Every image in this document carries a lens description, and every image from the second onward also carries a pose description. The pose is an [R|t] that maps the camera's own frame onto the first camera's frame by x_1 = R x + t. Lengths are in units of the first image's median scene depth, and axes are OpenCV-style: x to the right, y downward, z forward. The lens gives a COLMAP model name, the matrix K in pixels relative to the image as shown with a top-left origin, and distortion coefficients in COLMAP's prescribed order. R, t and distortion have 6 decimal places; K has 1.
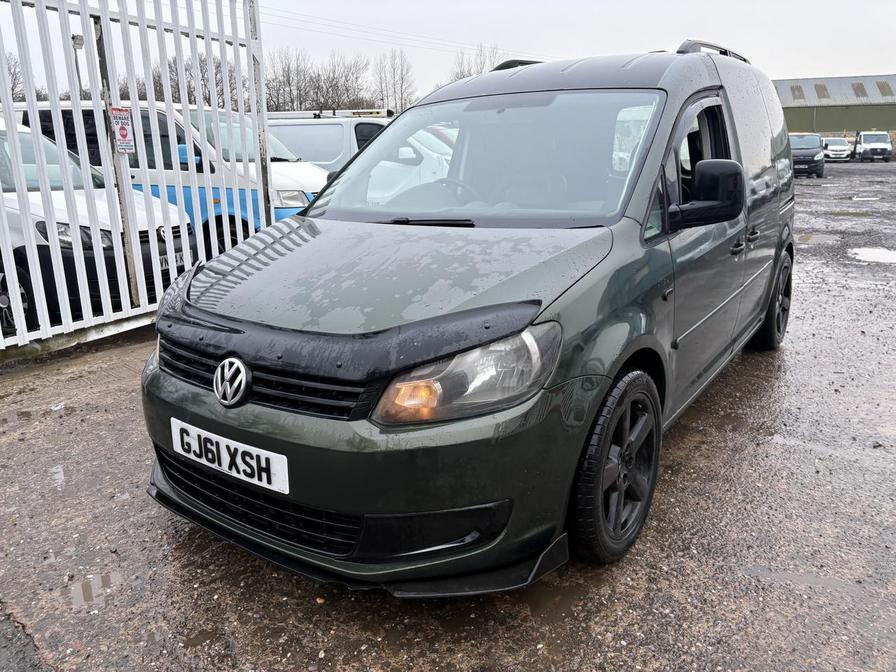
lens RADIAL K [[690.6, 0, 448.0], [0, 690.6, 336.0], [0, 0, 1]] dist [0.093488, -0.111555]
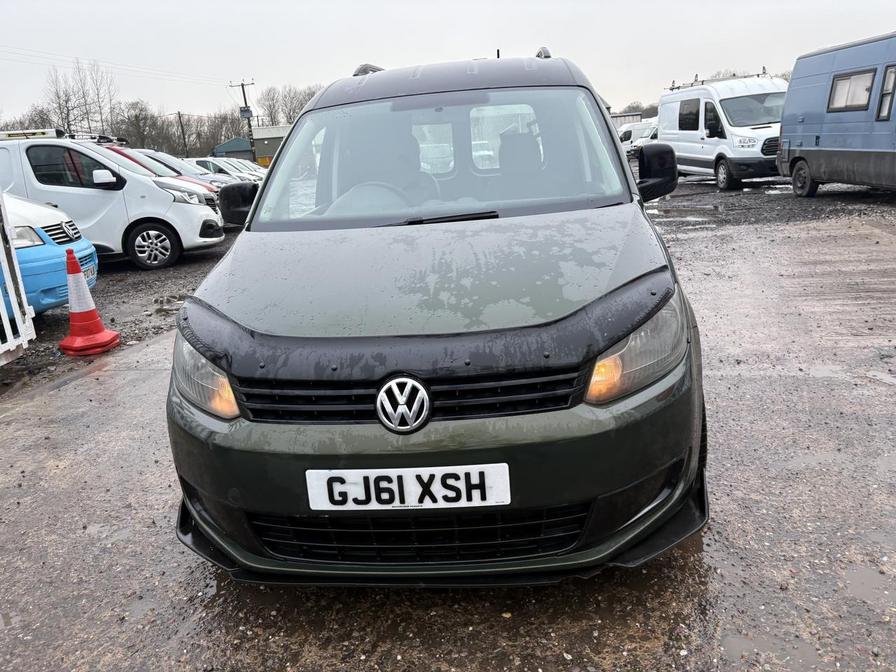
lens RADIAL K [[690.6, 0, 448.0], [0, 690.6, 336.0], [0, 0, 1]] dist [0.093488, -0.111555]
pose [[0.854731, -0.177674, 0.487716, -0.682775], [0.190953, 0.981333, 0.022850, -0.030232], [-0.482672, 0.073600, 0.872703, 0.197199]]
